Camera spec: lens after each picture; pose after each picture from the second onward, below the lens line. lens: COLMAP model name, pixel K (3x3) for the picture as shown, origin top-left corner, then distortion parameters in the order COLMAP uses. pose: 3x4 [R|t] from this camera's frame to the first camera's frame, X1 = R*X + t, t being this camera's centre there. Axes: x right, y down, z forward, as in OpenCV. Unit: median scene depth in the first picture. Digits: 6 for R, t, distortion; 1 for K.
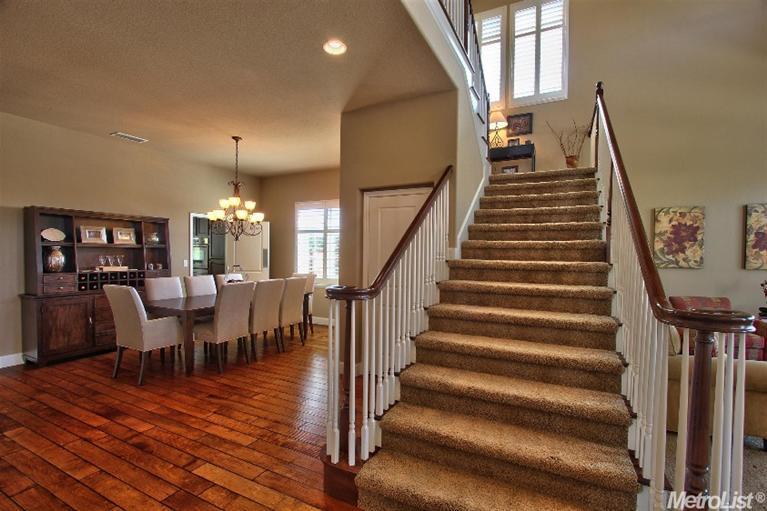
lens RADIAL K [[364.8, 0, 385.6], [0, 364.8, 263.1], [0, 0, 1]] dist [-0.015820, 0.001847]
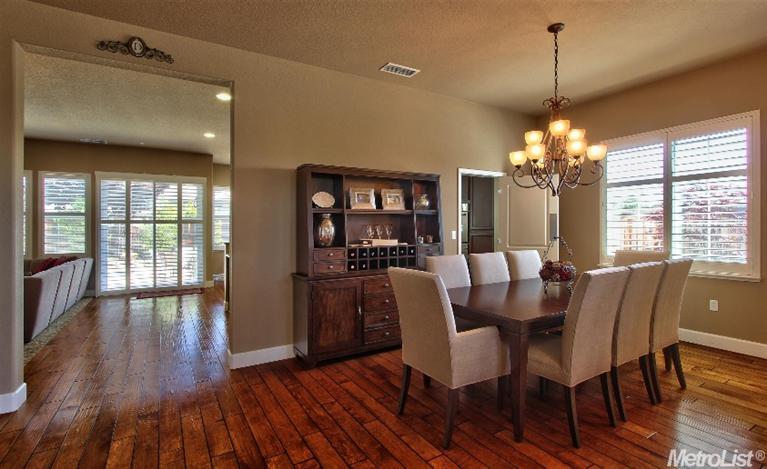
lens RADIAL K [[360.6, 0, 378.4], [0, 360.6, 211.4], [0, 0, 1]] dist [0.001172, 0.000236]
pose [[0.848822, -0.044092, -0.526836, -0.379133], [0.006338, 0.997293, -0.073253, 0.006553], [0.528640, 0.058840, 0.846804, 0.368834]]
